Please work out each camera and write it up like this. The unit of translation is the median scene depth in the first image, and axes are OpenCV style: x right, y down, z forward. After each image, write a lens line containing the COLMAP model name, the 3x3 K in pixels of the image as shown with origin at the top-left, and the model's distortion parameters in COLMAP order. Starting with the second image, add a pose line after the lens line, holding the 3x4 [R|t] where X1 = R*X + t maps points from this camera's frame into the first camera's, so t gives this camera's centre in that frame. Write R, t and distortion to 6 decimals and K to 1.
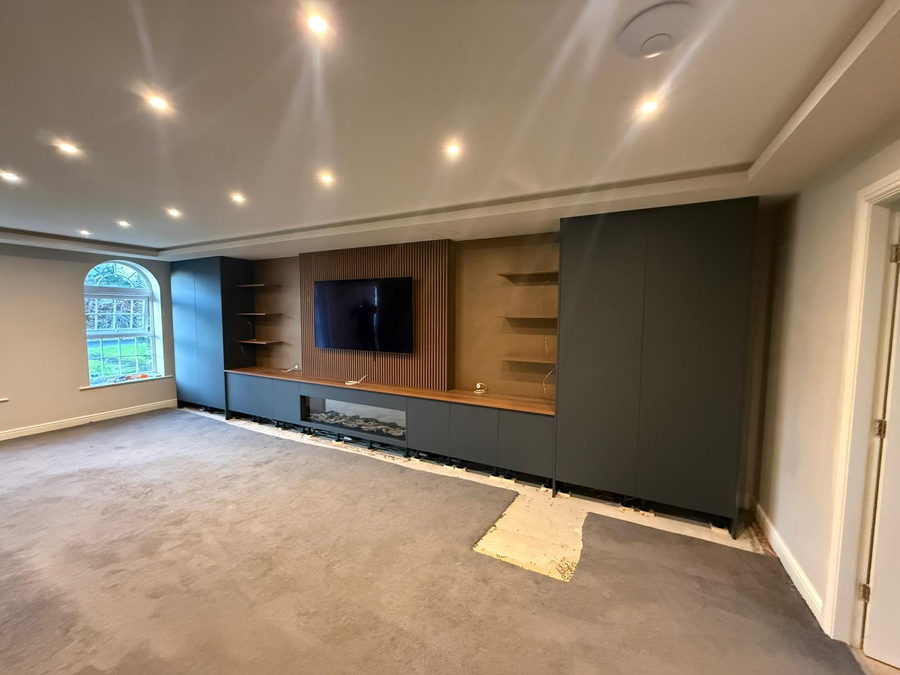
lens RADIAL K [[360.0, 0, 445.2], [0, 360.0, 339.1], [0, 0, 1]] dist [-0.002971, -0.000423]
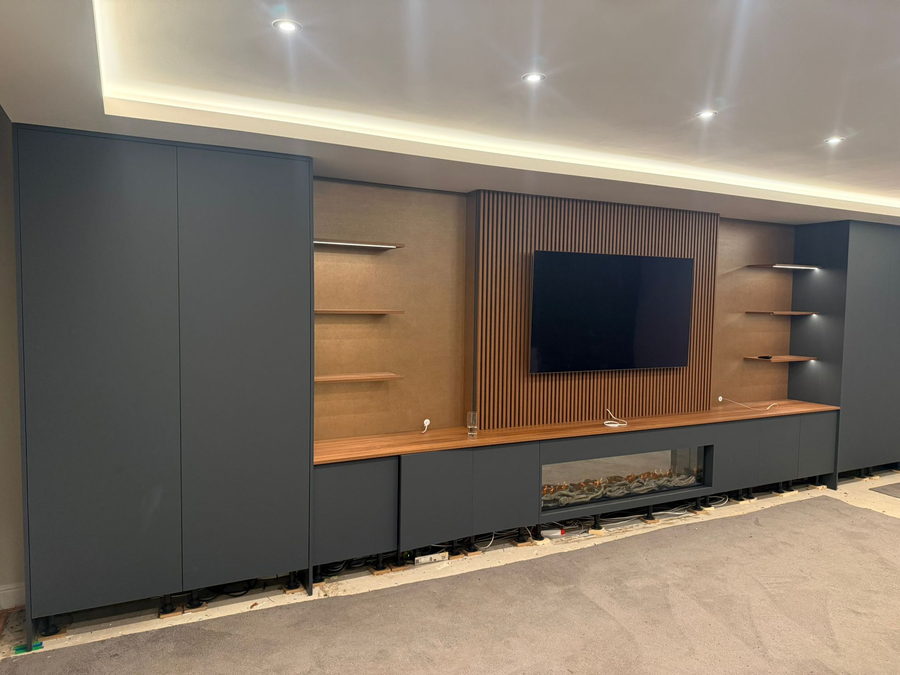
lens RADIAL K [[627.0, 0, 470.7], [0, 627.0, 335.3], [0, 0, 1]] dist [0.016918, -0.022068]
pose [[0.574744, -0.042591, 0.817224, -1.566492], [0.043787, 0.998815, 0.021260, -0.075697], [-0.817161, 0.023565, 0.575928, 0.726750]]
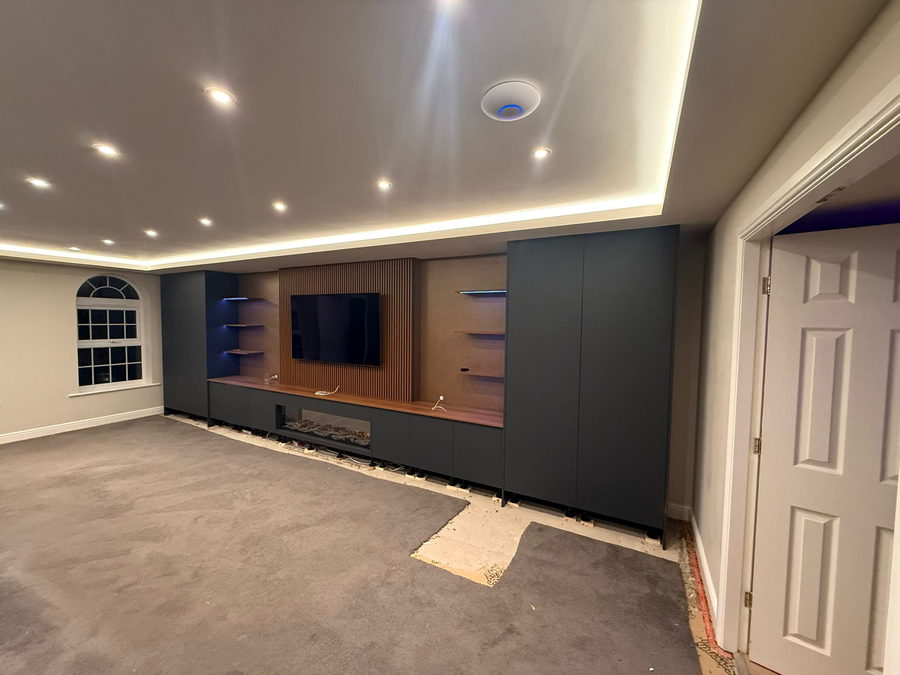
lens RADIAL K [[360.0, 0, 448.5], [0, 360.0, 338.0], [0, 0, 1]] dist [-0.002971, -0.000423]
pose [[0.999900, 0.009076, -0.010860, 0.138160], [-0.009339, 0.999658, -0.024410, -0.019240], [0.010634, 0.024509, 0.999643, -0.048682]]
